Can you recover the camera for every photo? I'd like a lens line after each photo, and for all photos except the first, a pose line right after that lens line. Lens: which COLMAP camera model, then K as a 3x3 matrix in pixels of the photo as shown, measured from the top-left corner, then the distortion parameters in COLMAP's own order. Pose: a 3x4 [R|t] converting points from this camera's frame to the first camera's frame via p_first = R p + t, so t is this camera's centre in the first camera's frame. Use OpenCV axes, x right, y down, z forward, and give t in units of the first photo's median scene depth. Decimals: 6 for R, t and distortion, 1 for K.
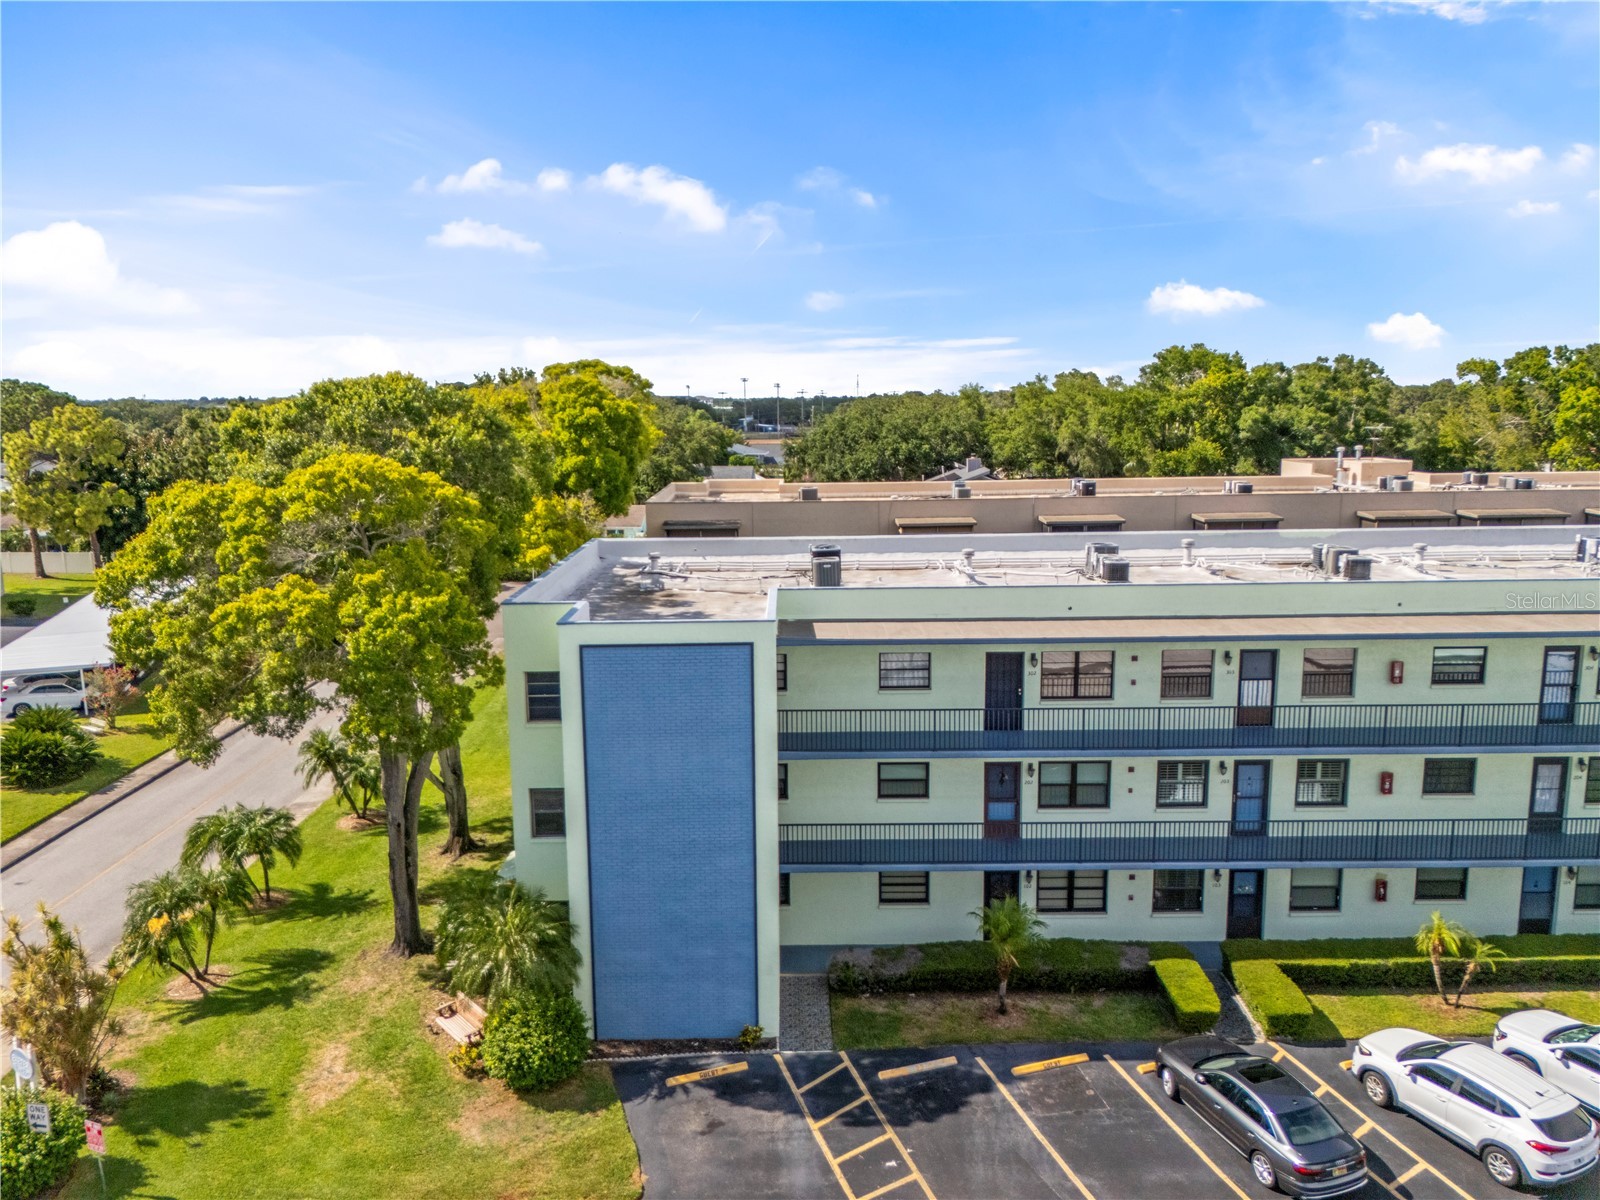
lens RADIAL K [[1169.6, 0, 799.4], [0, 1169.6, 605.6], [0, 0, 1]] dist [0.077850, -0.068709]
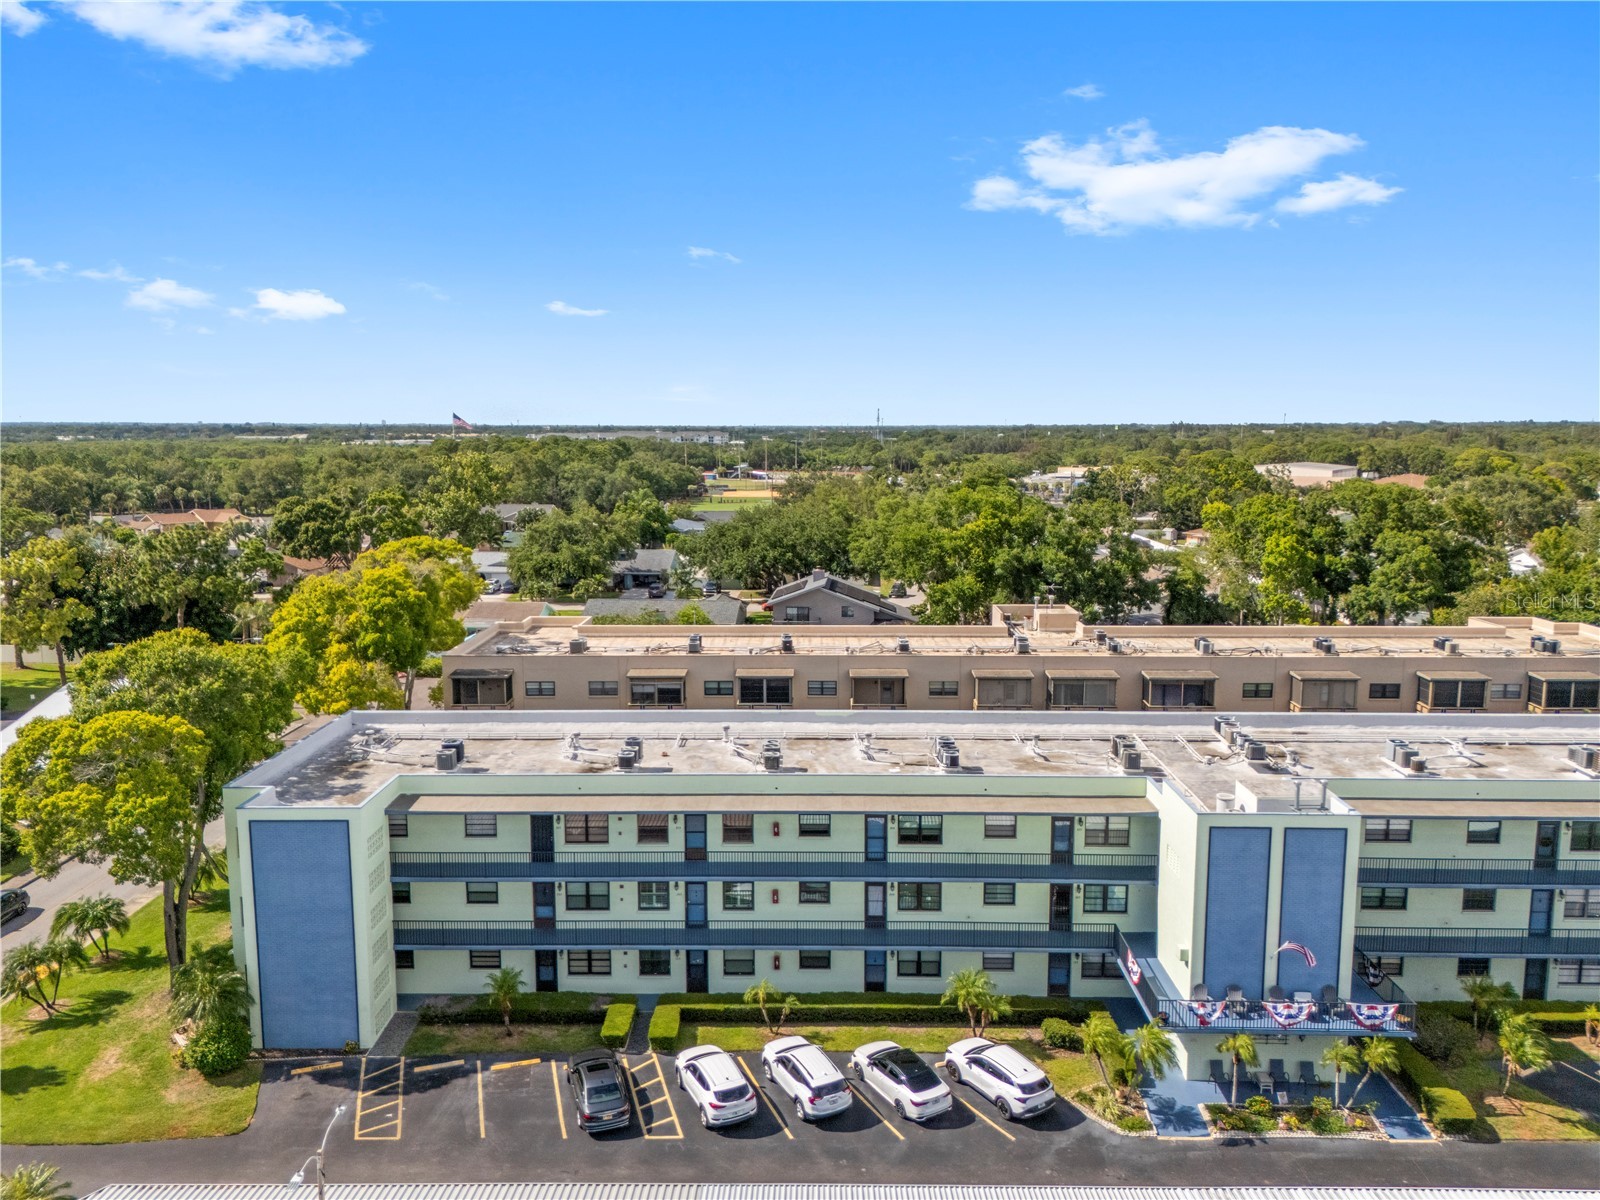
lens RADIAL K [[1197.4, 0, 800.0], [0, 1197.4, 600.0], [0, 0, 1]] dist [0.076024, -0.069023]
pose [[0.999650, 0.013664, -0.022644, 0.563209], [-0.014354, 0.999429, -0.030588, -0.211468], [0.022213, 0.030902, 0.999276, -0.677838]]
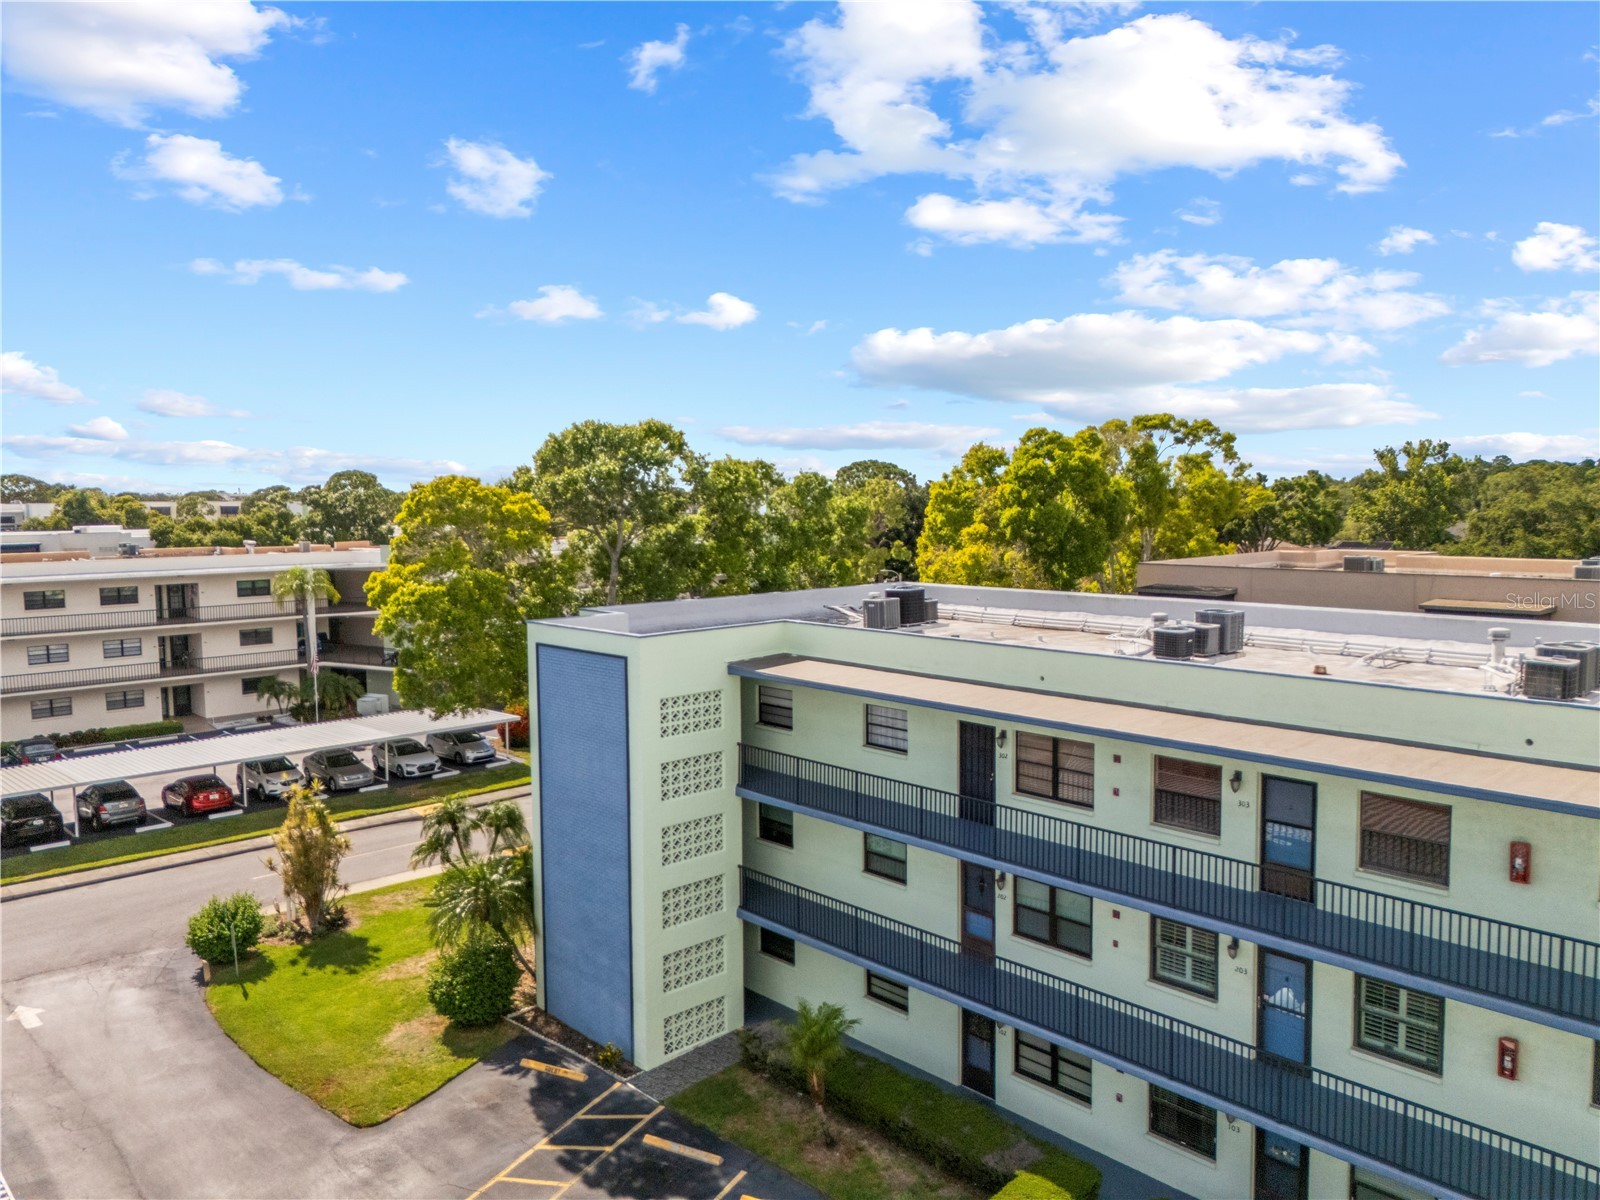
lens RADIAL K [[1169.6, 0, 799.4], [0, 1169.6, 605.6], [0, 0, 1]] dist [0.077850, -0.068709]
pose [[0.674375, 0.071943, -0.734876, 0.671165], [-0.124996, 0.992001, -0.017590, -0.011481], [0.727733, 0.103719, 0.677973, 0.350440]]
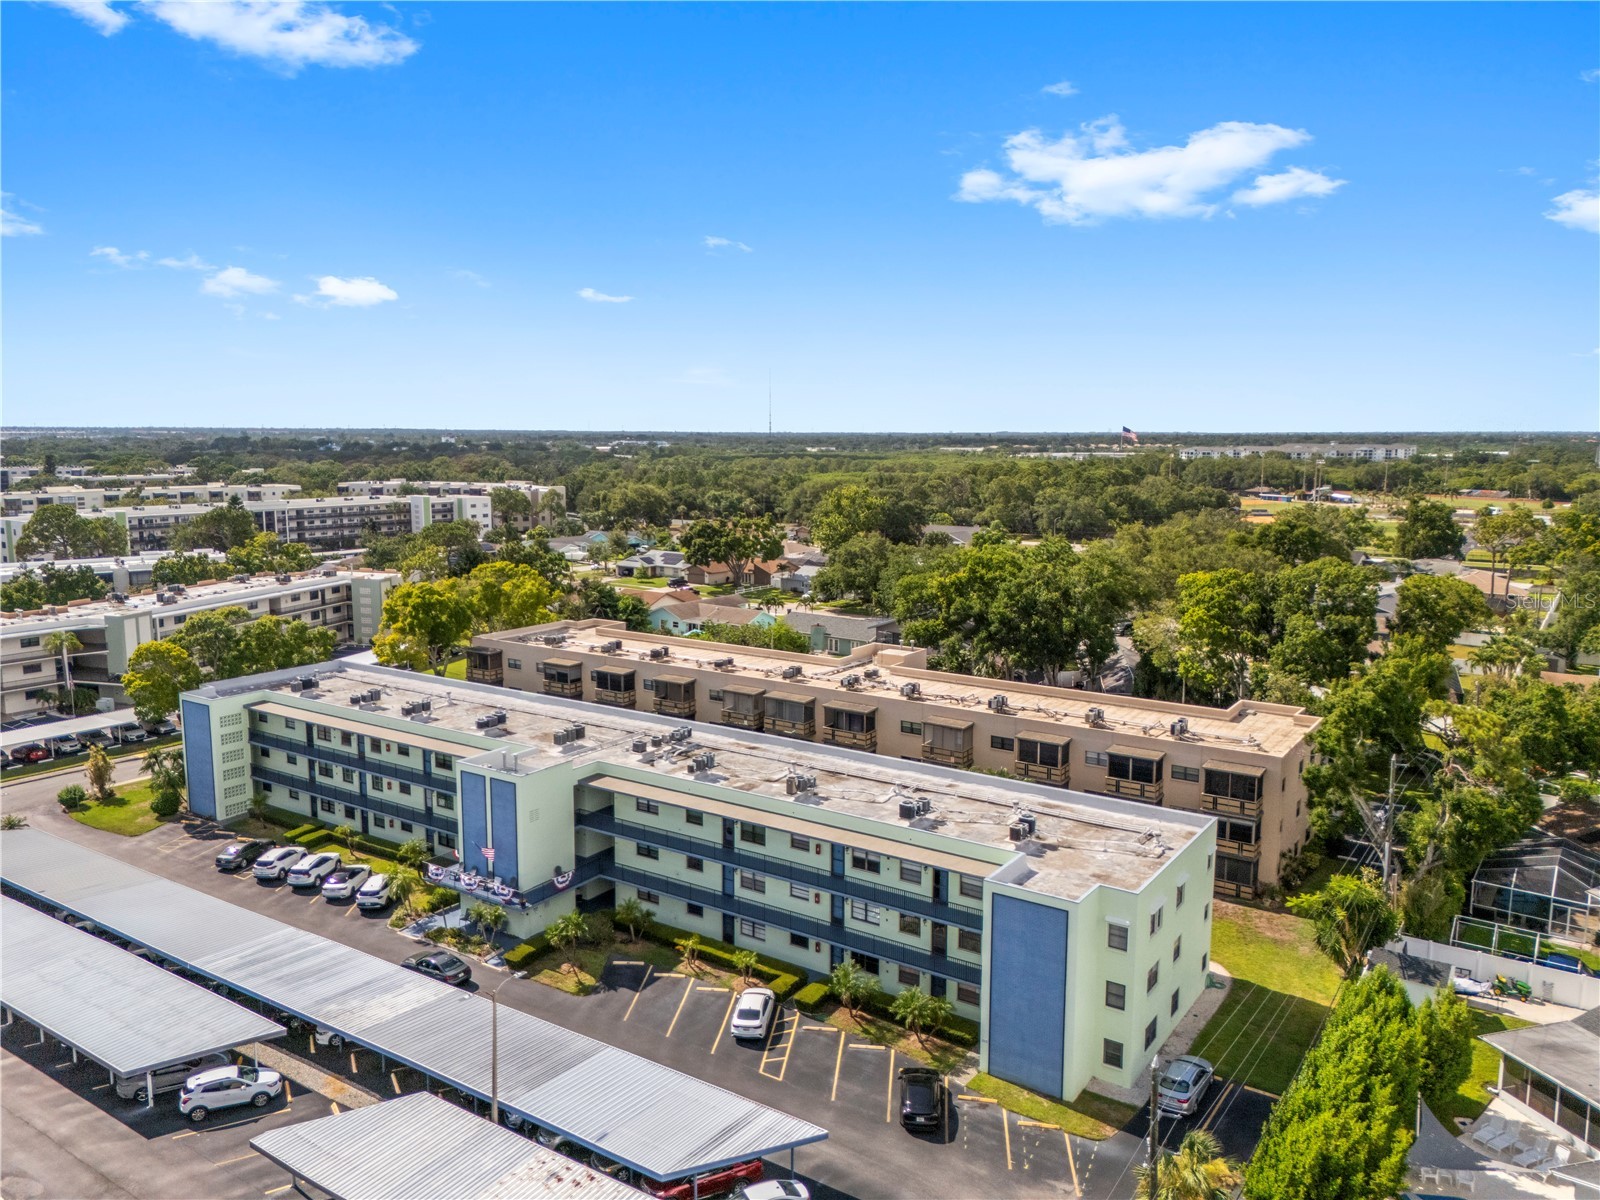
lens RADIAL K [[1169.6, 0, 799.4], [0, 1169.6, 605.6], [0, 0, 1]] dist [0.077850, -0.068709]
pose [[0.819433, 0.096600, -0.564976, 2.917763], [-0.110924, 0.993788, 0.009036, -0.427660], [0.562339, 0.055265, 0.825058, -0.845645]]
